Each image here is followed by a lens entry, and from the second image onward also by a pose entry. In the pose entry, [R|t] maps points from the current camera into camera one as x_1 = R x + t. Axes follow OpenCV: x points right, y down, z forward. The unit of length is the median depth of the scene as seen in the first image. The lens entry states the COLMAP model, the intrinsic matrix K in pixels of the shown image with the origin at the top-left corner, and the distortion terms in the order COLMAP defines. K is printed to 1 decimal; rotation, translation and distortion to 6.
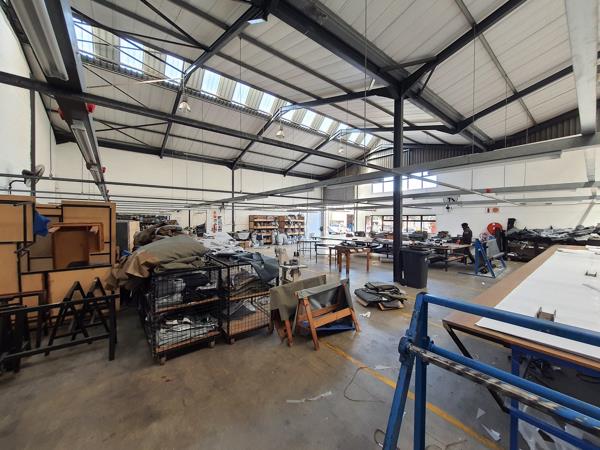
lens RADIAL K [[235.1, 0, 299.3], [0, 235.1, 227.0], [0, 0, 1]] dist [0.000301, -0.000026]
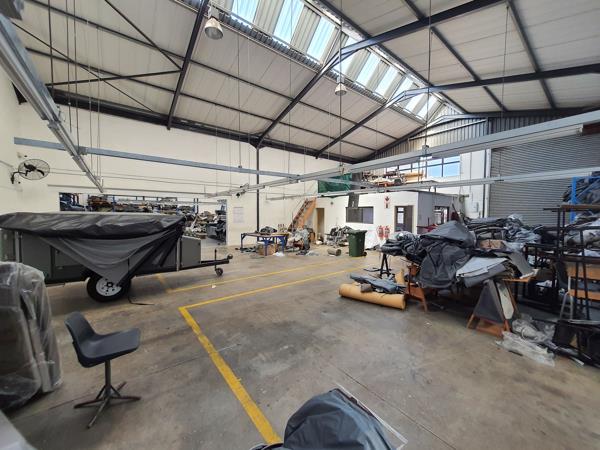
lens RADIAL K [[235.1, 0, 295.2], [0, 235.1, 223.5], [0, 0, 1]] dist [0.000301, -0.000026]
pose [[0.999854, -0.006041, -0.015957, -0.157707], [0.006304, 0.999844, 0.016492, -0.006467], [0.015855, -0.016590, 0.999737, 0.231311]]
